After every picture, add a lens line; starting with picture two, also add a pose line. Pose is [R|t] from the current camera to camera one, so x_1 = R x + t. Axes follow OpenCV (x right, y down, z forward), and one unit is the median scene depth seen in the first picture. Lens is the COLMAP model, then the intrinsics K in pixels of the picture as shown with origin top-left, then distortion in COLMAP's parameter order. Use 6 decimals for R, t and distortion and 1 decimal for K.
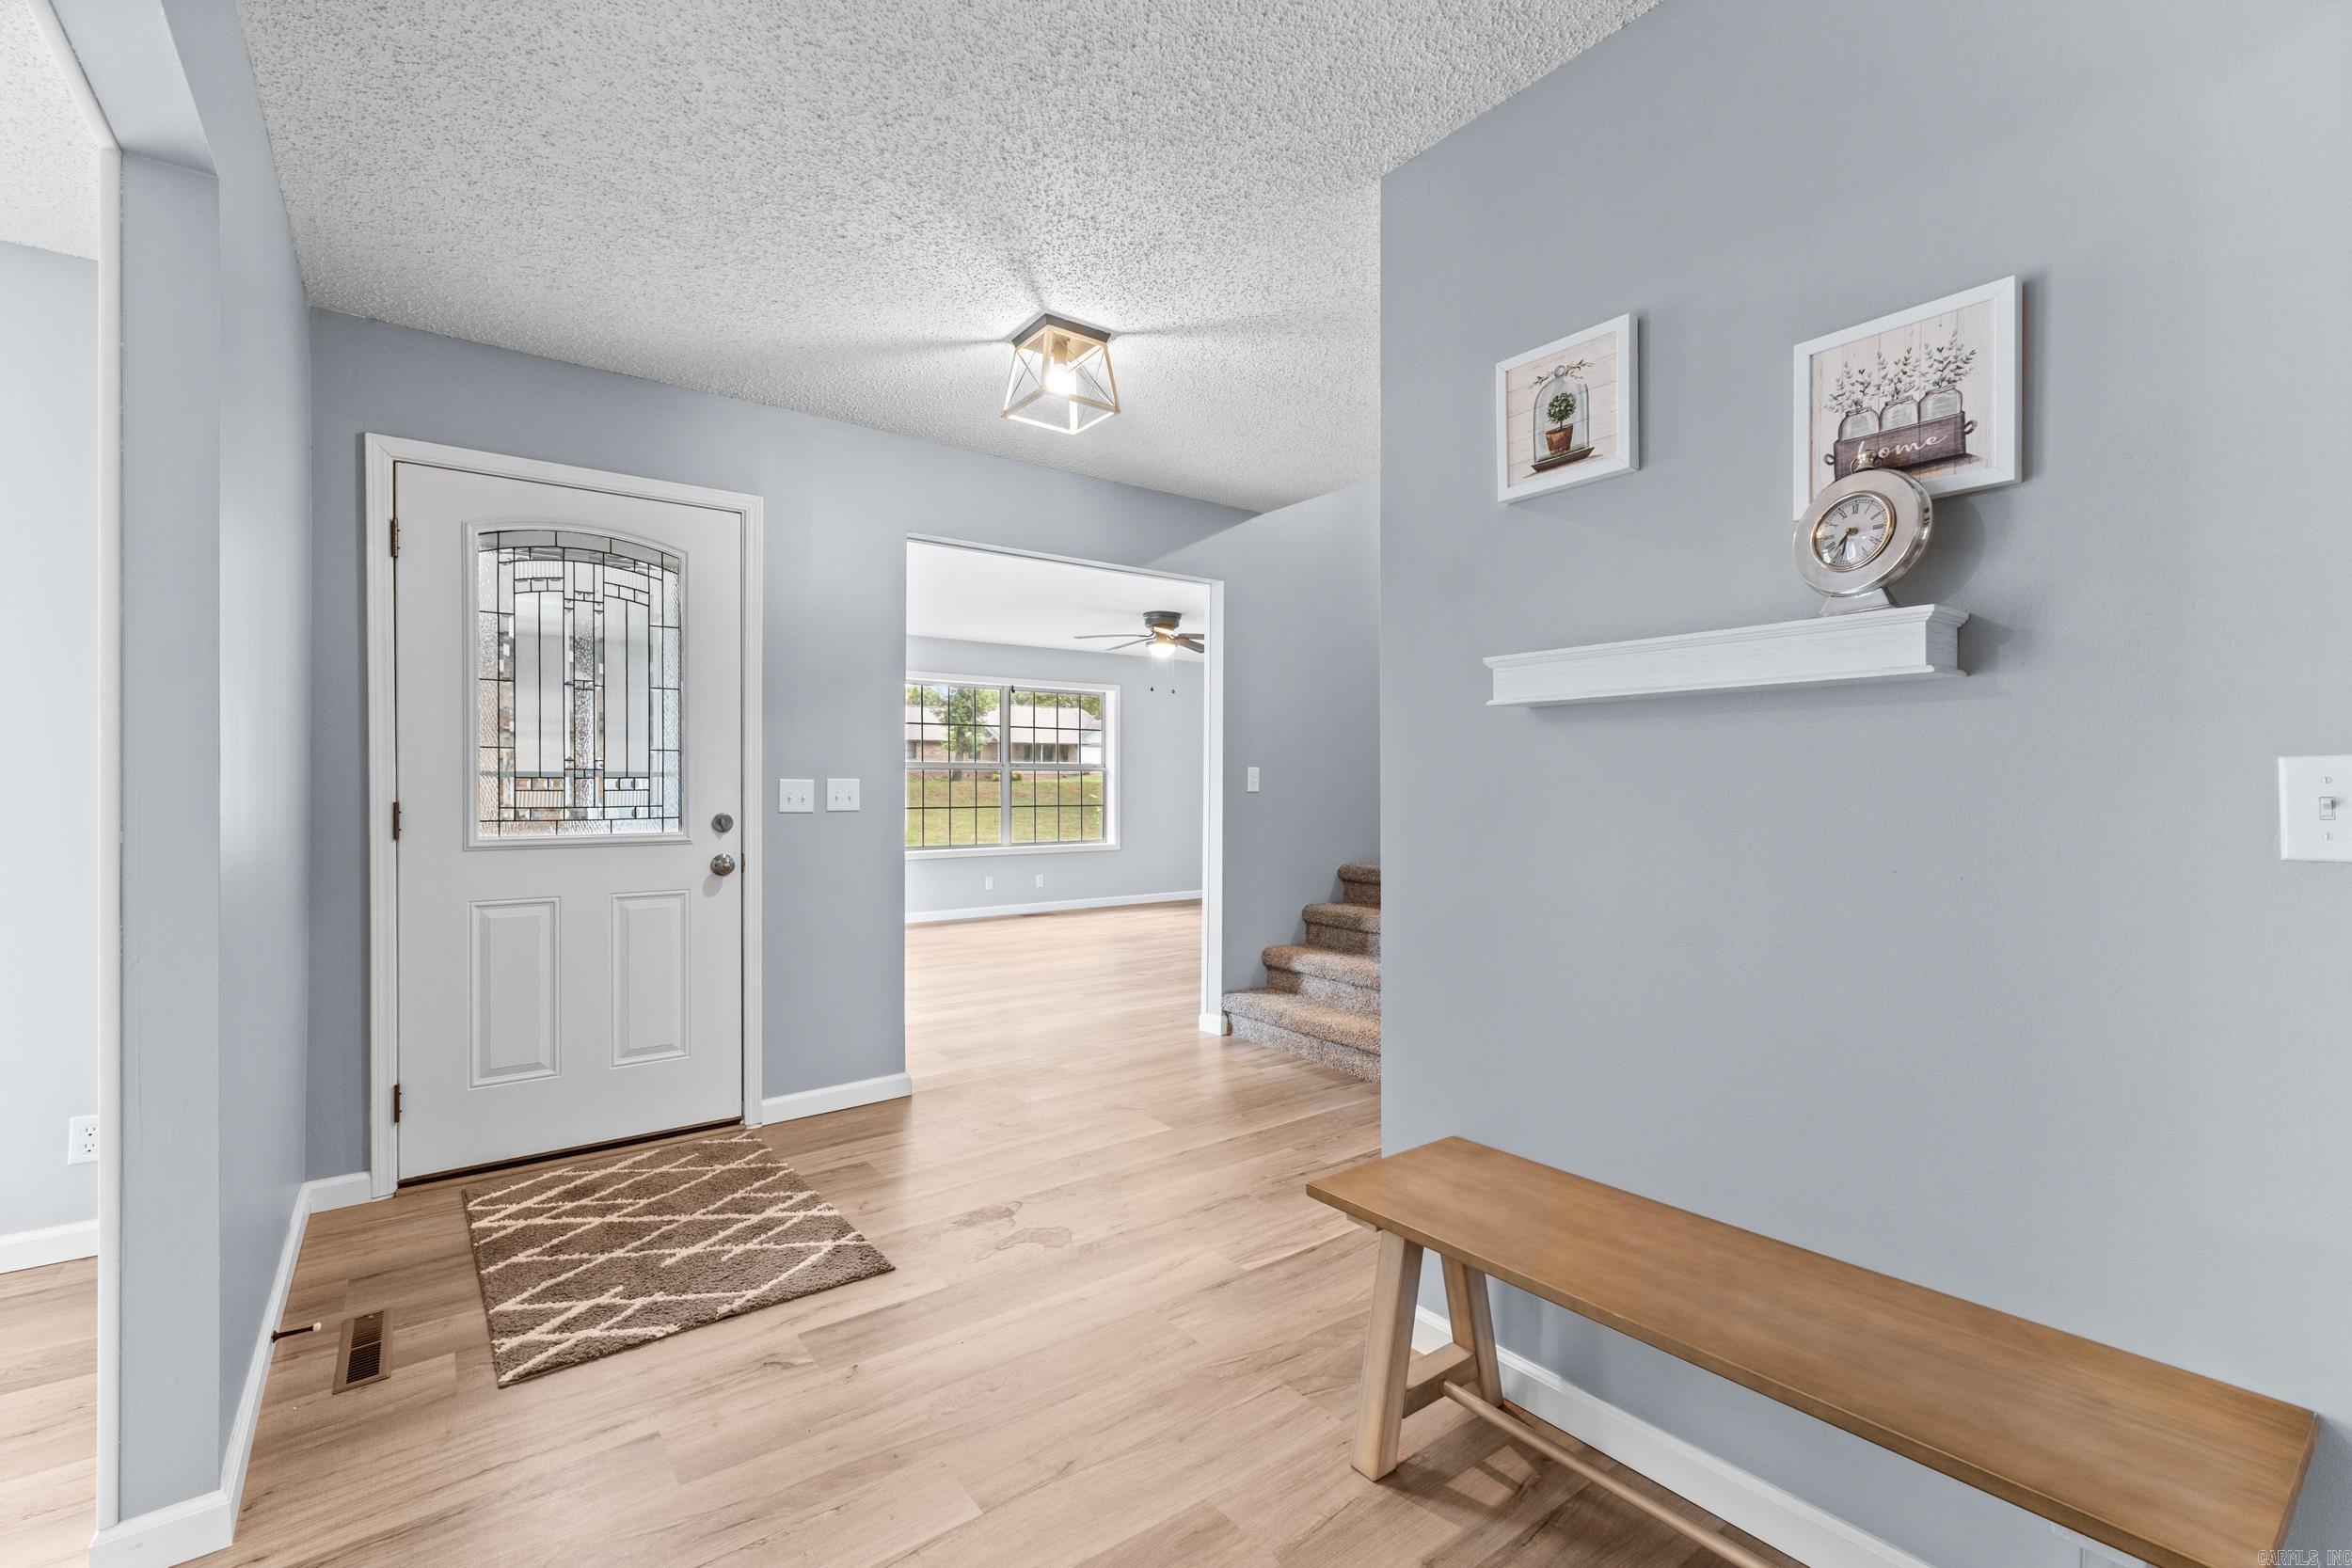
lens RADIAL K [[999.7, 0, 1180.7], [0, 999.7, 787.0], [0, 0, 1]] dist [0.007984, -0.001662]
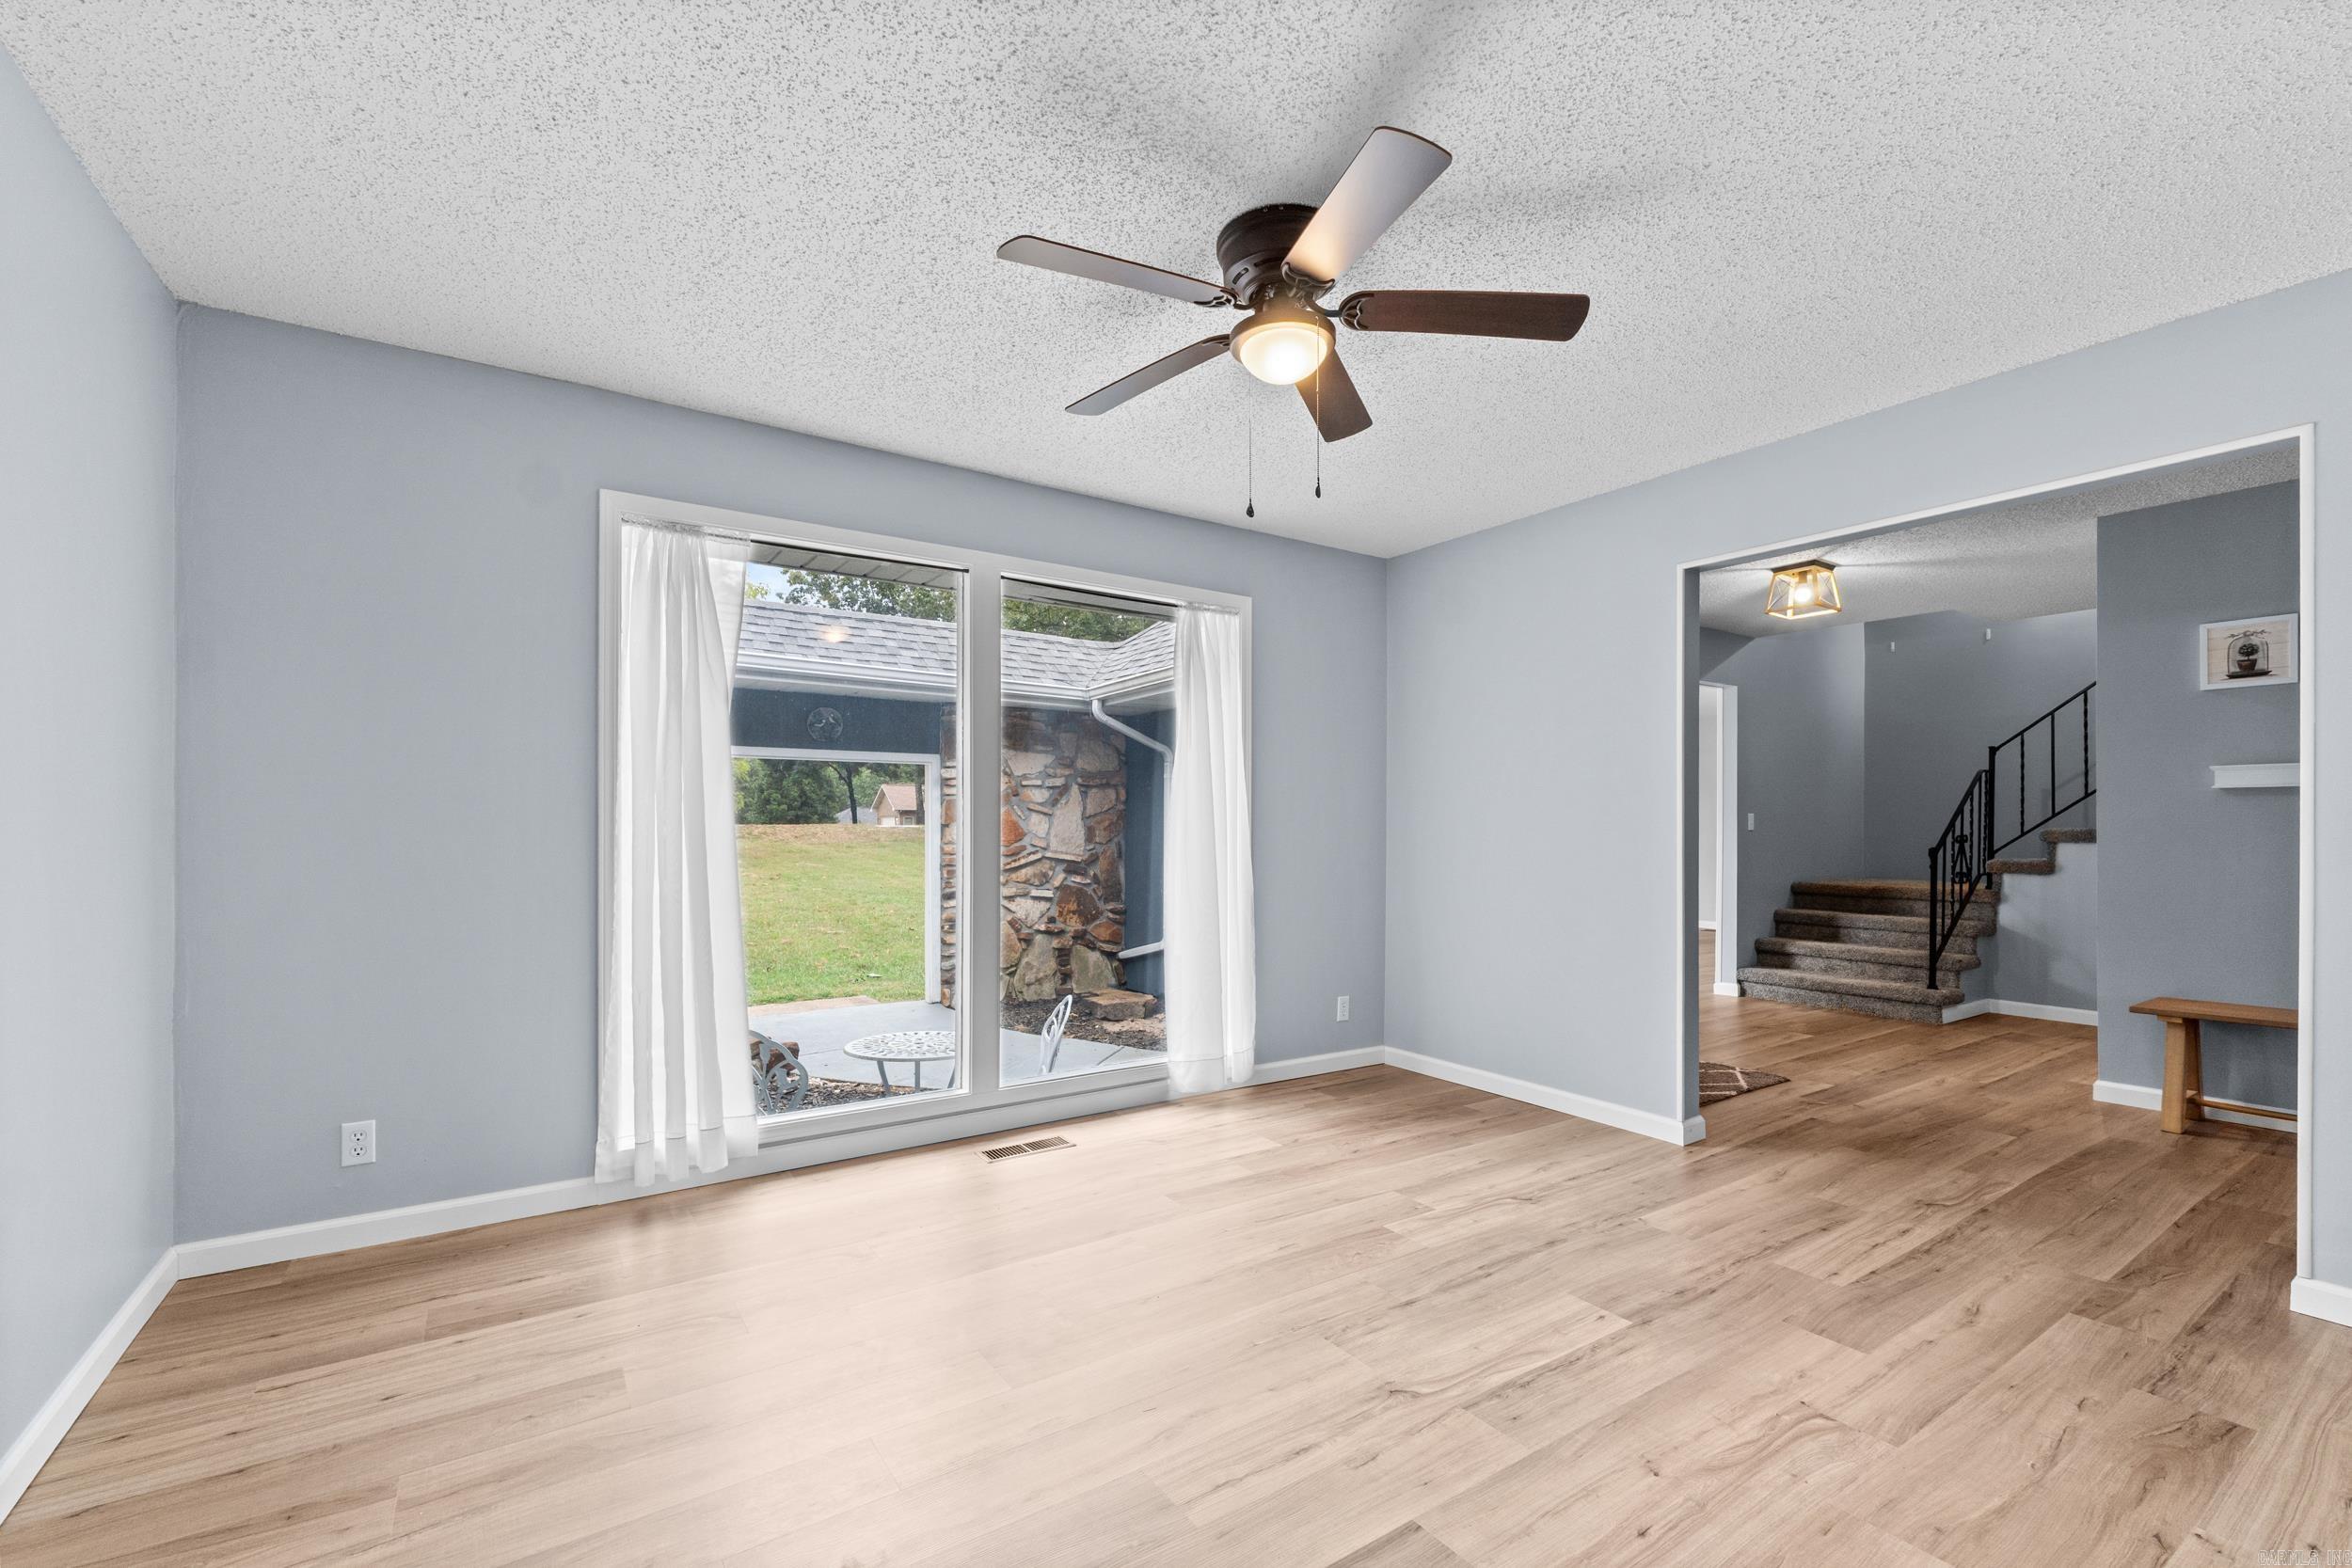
lens RADIAL K [[999.7, 0, 1174.8], [0, 999.7, 829.5], [0, 0, 1]] dist [0.007984, -0.001662]
pose [[0.998736, -0.003173, -0.050165, -1.506236], [0.003316, 0.999991, 0.002759, -0.003750], [0.050156, -0.002922, 0.998737, -1.063073]]
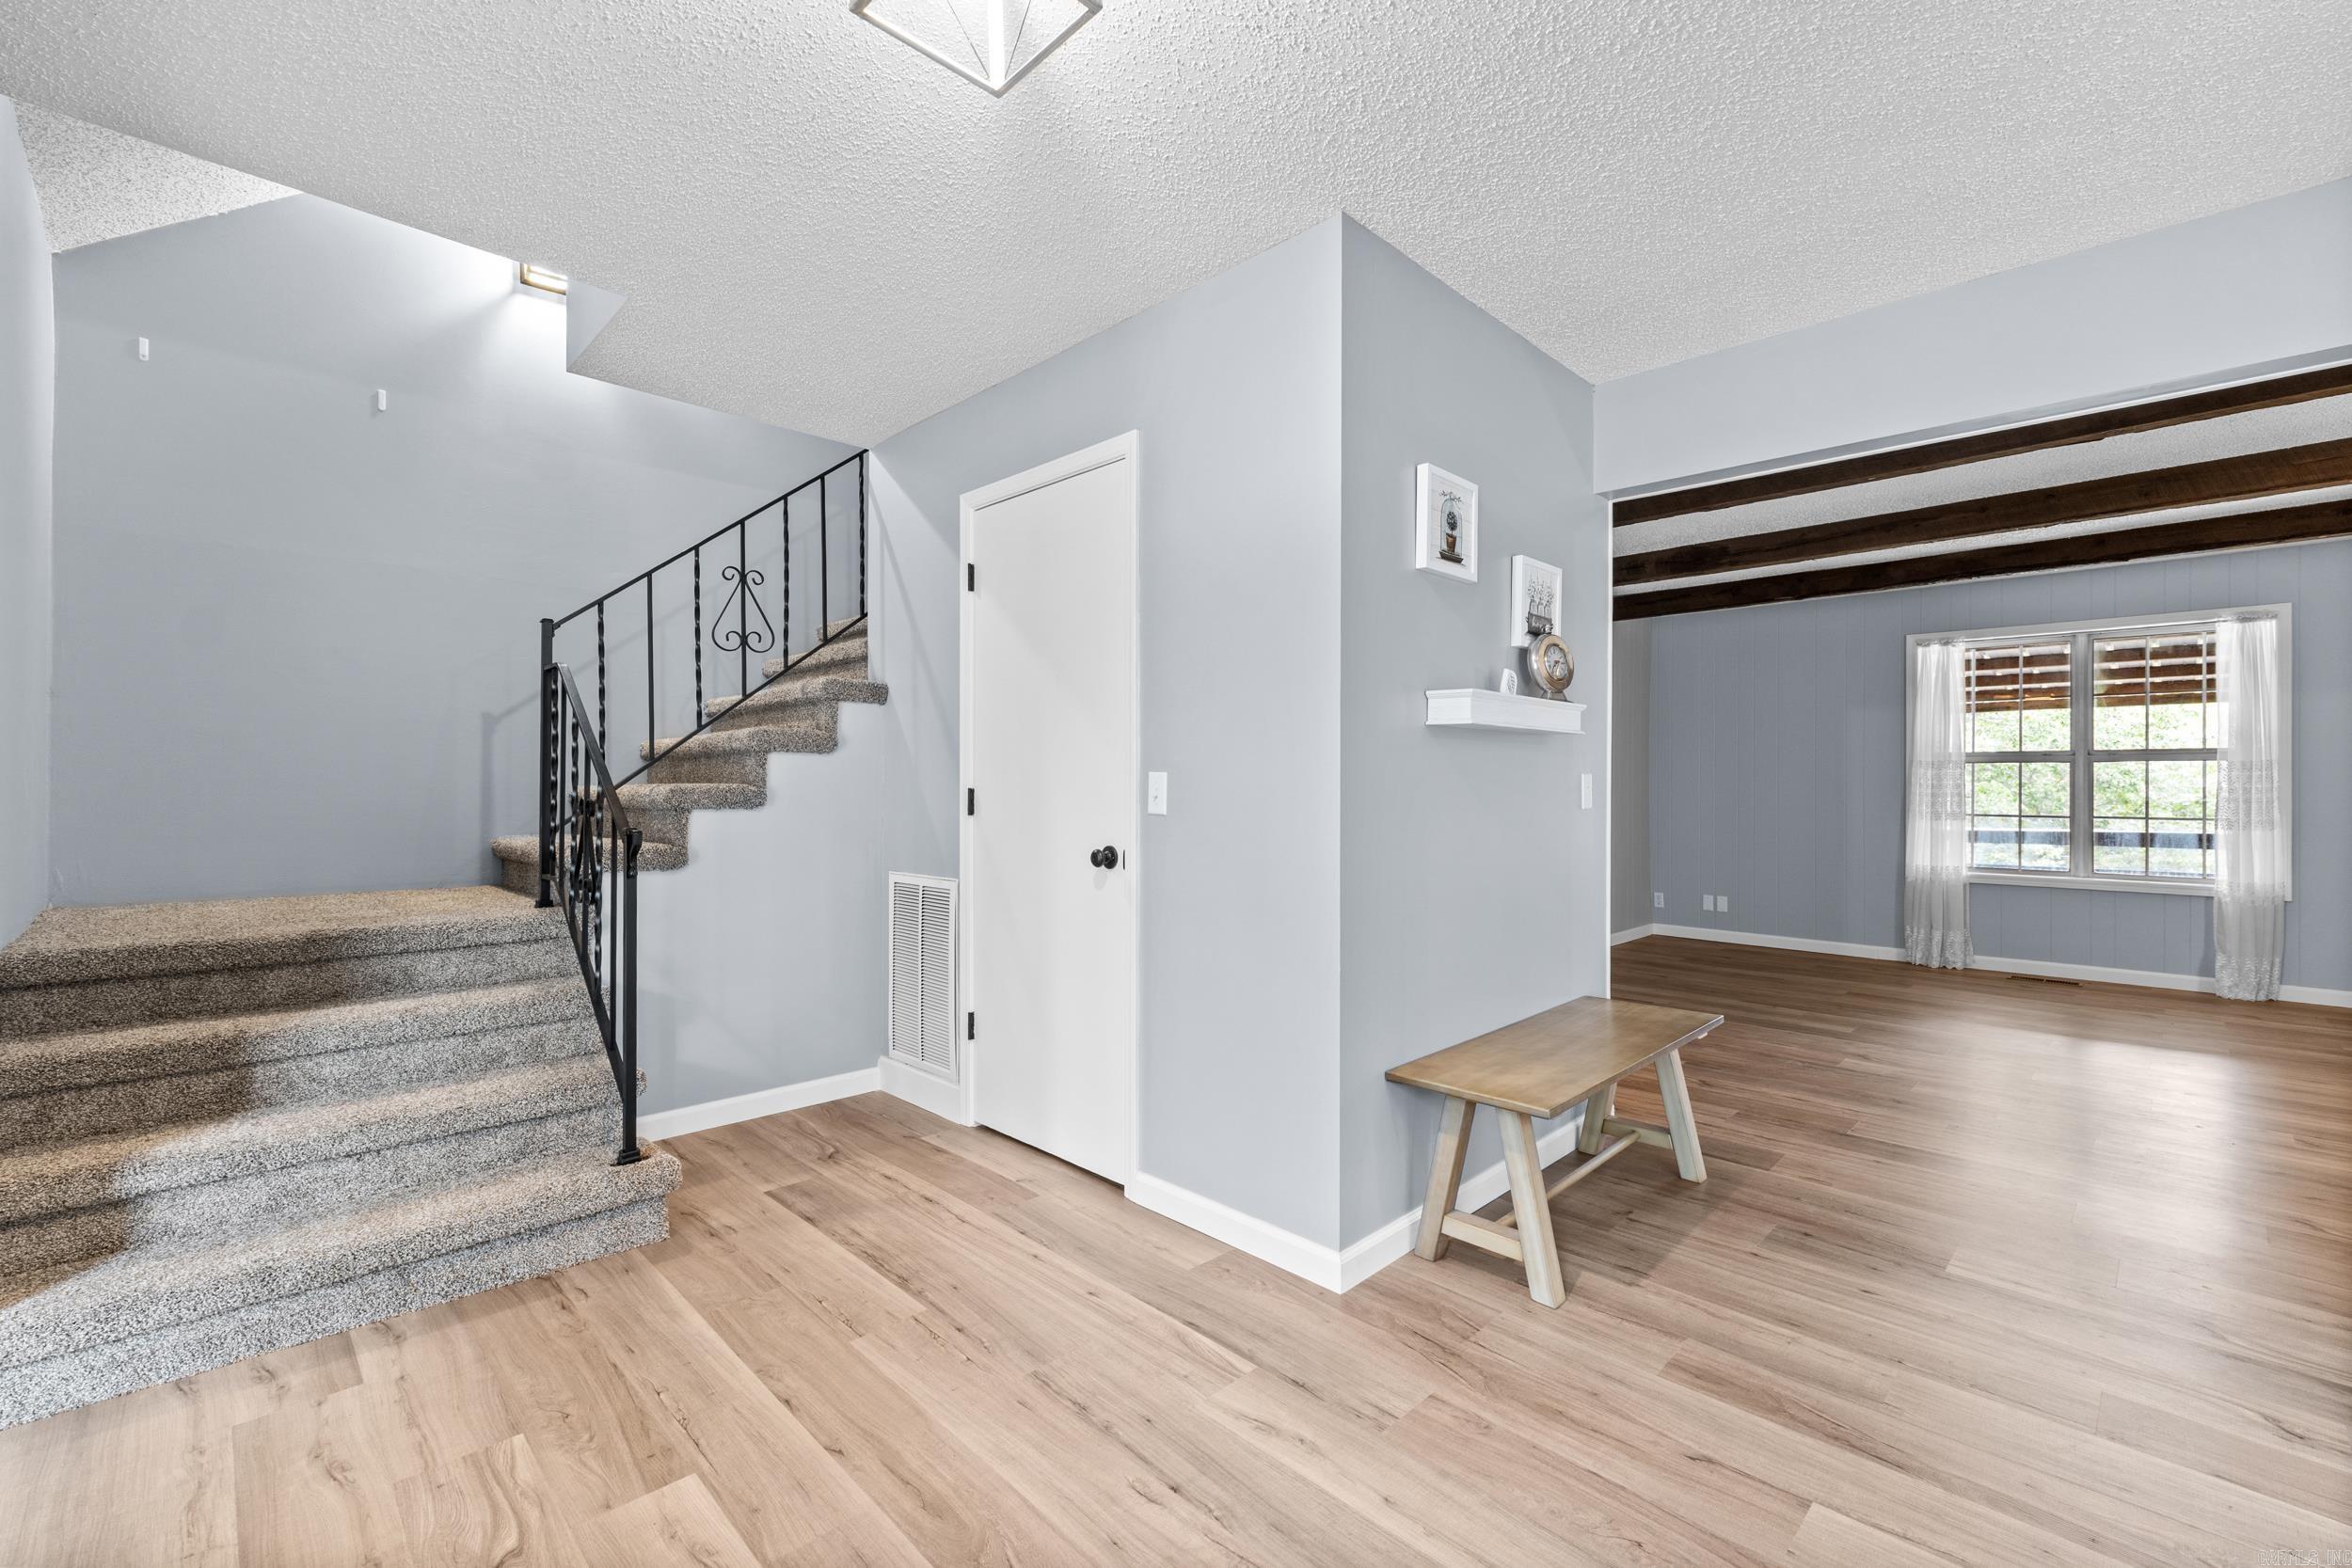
lens RADIAL K [[999.7, 0, 1174.2], [0, 999.7, 781.0], [0, 0, 1]] dist [0.007984, -0.001662]
pose [[-0.135758, 0.007494, 0.990714, -0.821934], [-0.006030, 0.999947, -0.008390, 0.009848], [-0.990724, -0.007113, -0.135706, 1.310929]]
